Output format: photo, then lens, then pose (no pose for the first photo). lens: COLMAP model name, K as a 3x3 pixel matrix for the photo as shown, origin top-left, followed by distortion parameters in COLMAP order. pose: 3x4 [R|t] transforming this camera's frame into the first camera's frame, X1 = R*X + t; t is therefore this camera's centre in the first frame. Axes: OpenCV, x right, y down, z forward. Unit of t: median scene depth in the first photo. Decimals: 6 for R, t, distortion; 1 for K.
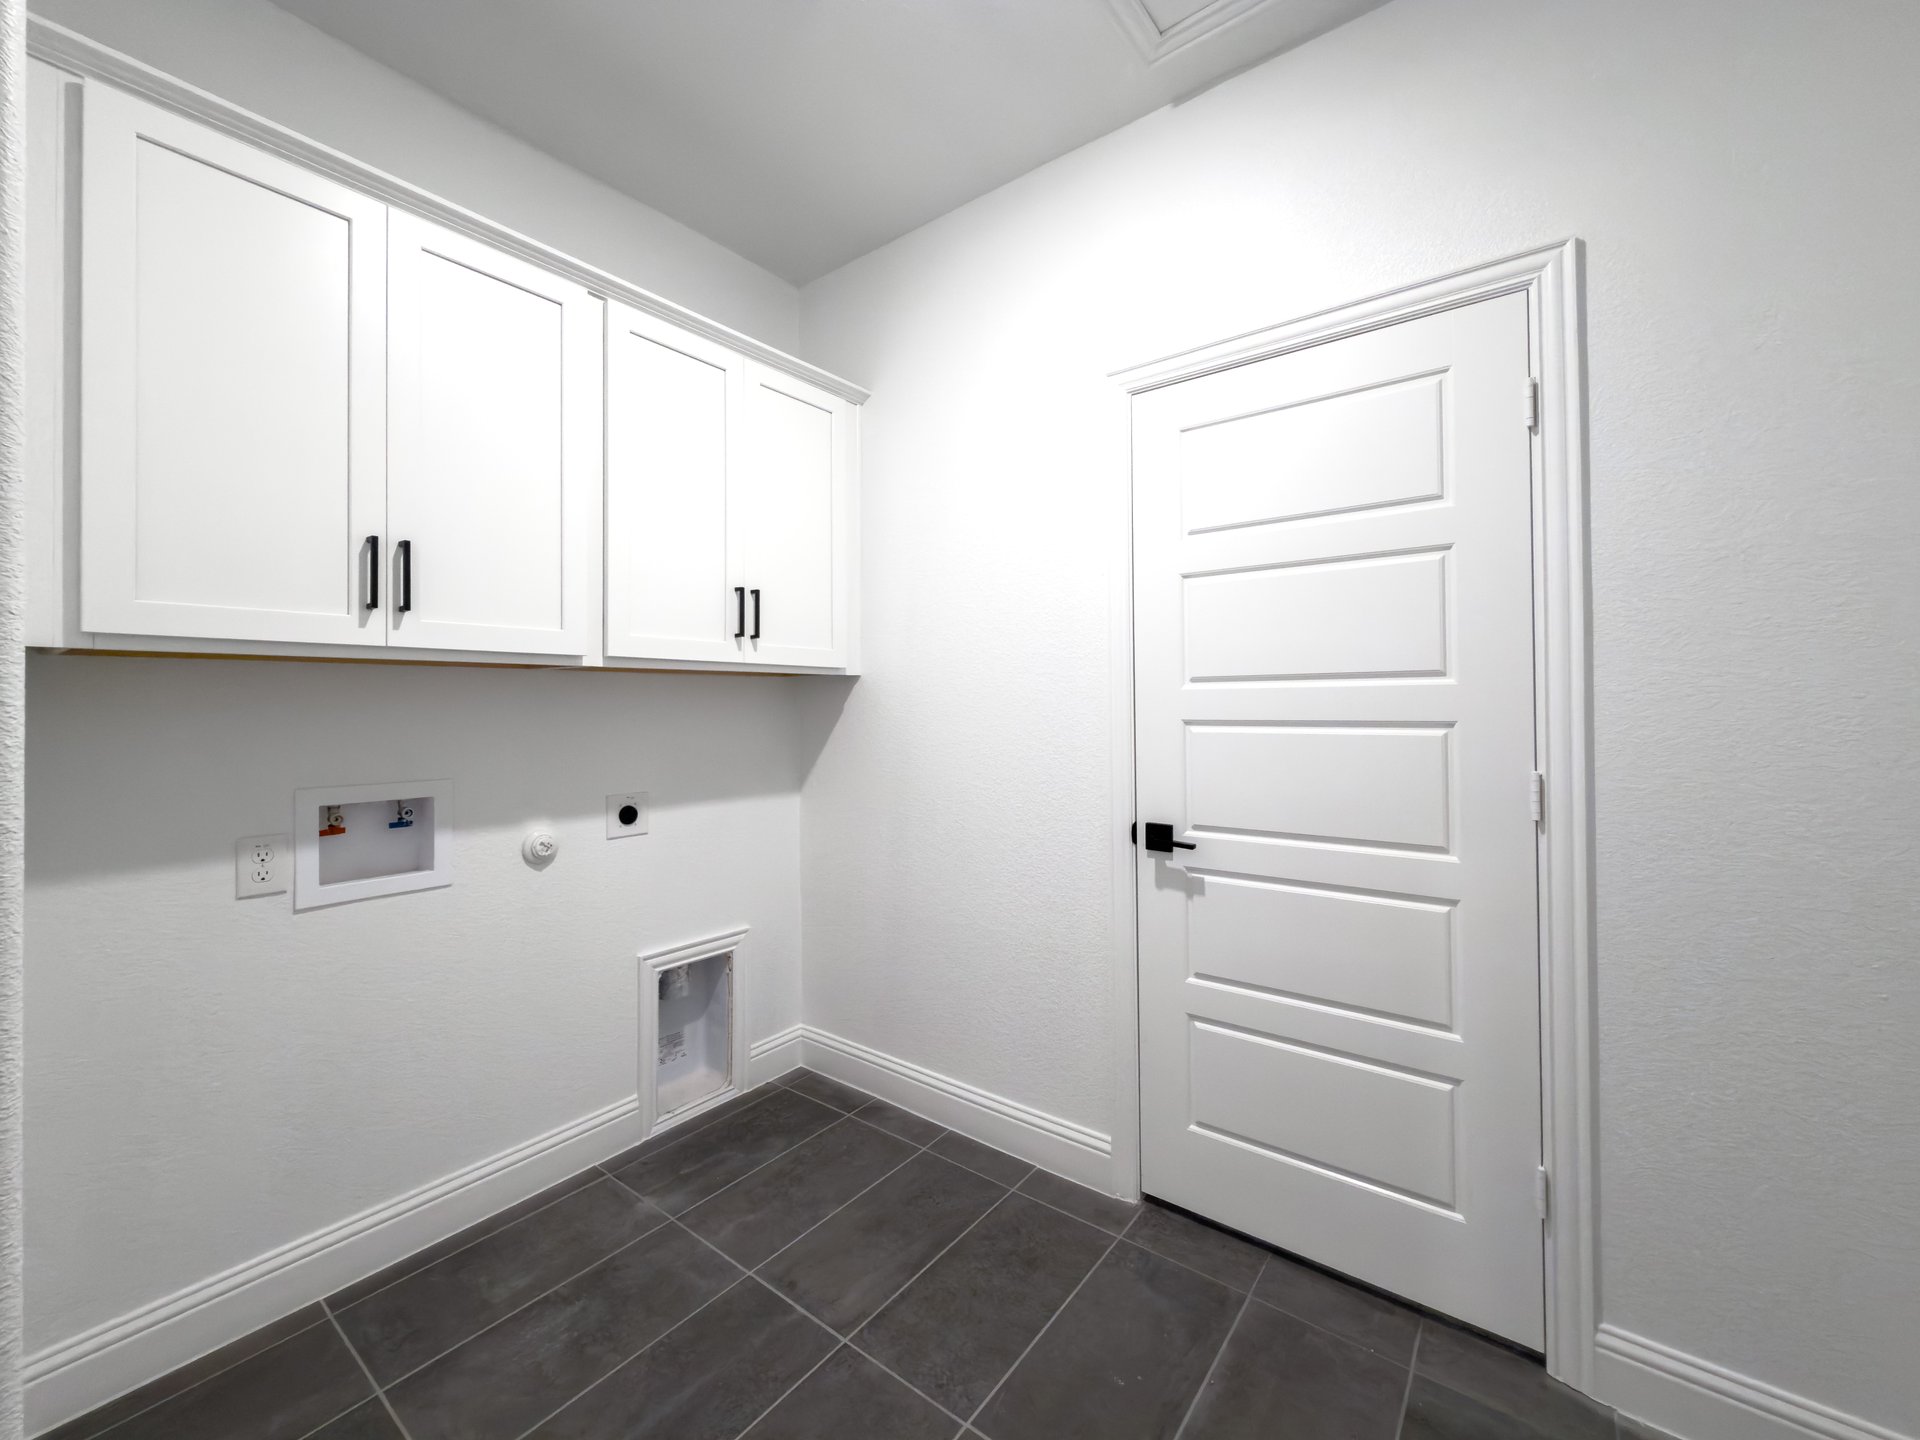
lens RADIAL K [[777.5, 0, 959.2], [0, 777.5, 697.8], [0, 0, 1]] dist [-0.000333, 0.000029]
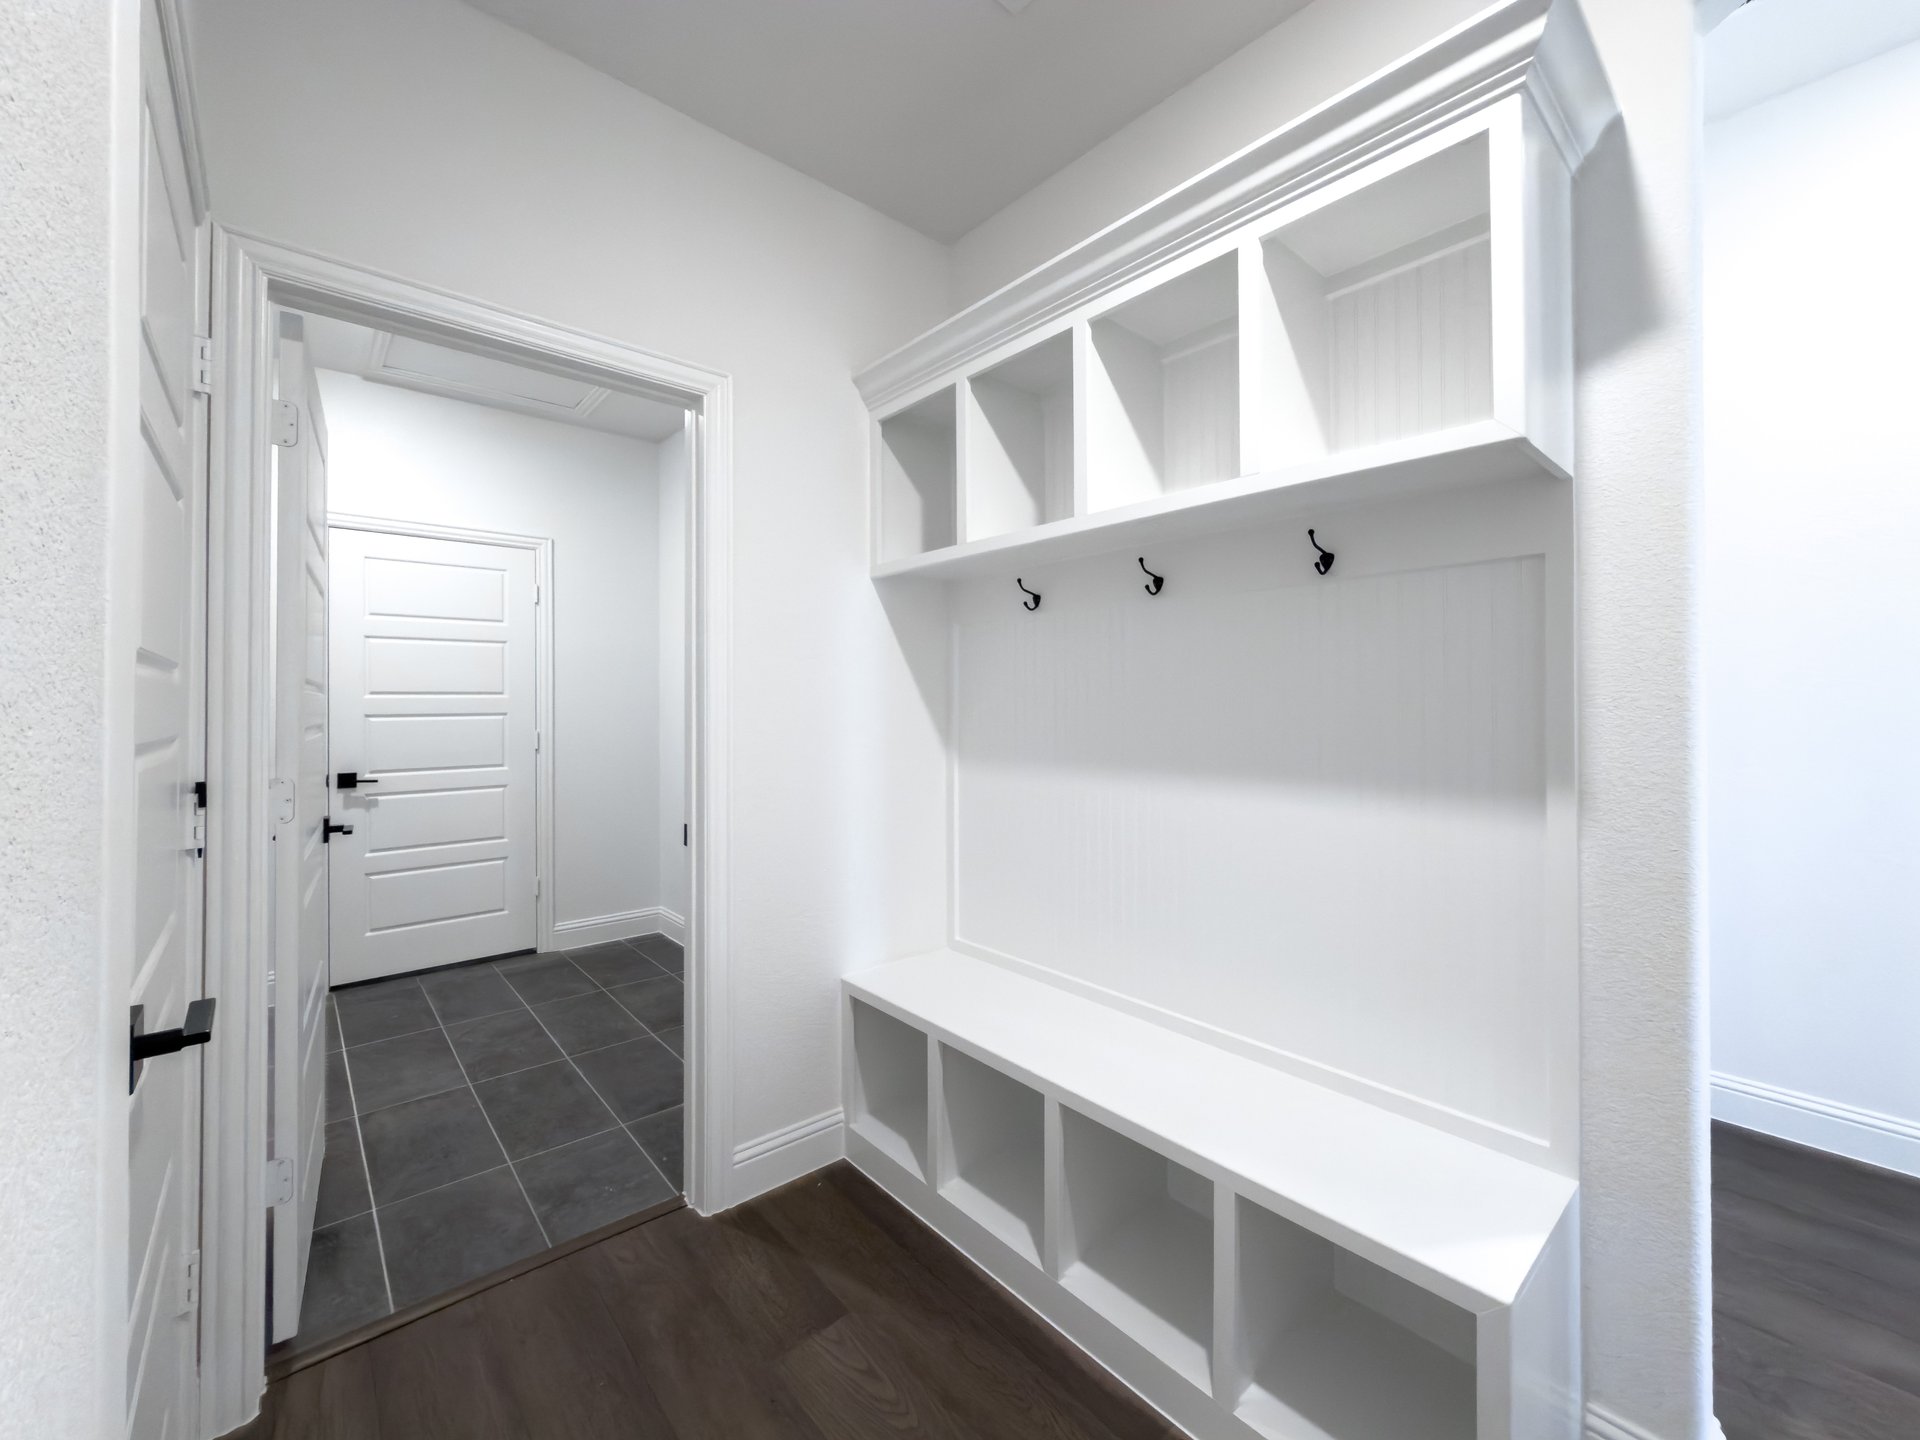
lens RADIAL K [[777.5, 0, 959.2], [0, 777.5, 697.8], [0, 0, 1]] dist [-0.000333, 0.000029]
pose [[0.199320, 0.011125, 0.979871, -1.246314], [-0.004886, 0.999934, -0.010358, 0.001482], [-0.979922, -0.002723, 0.199361, -0.752192]]
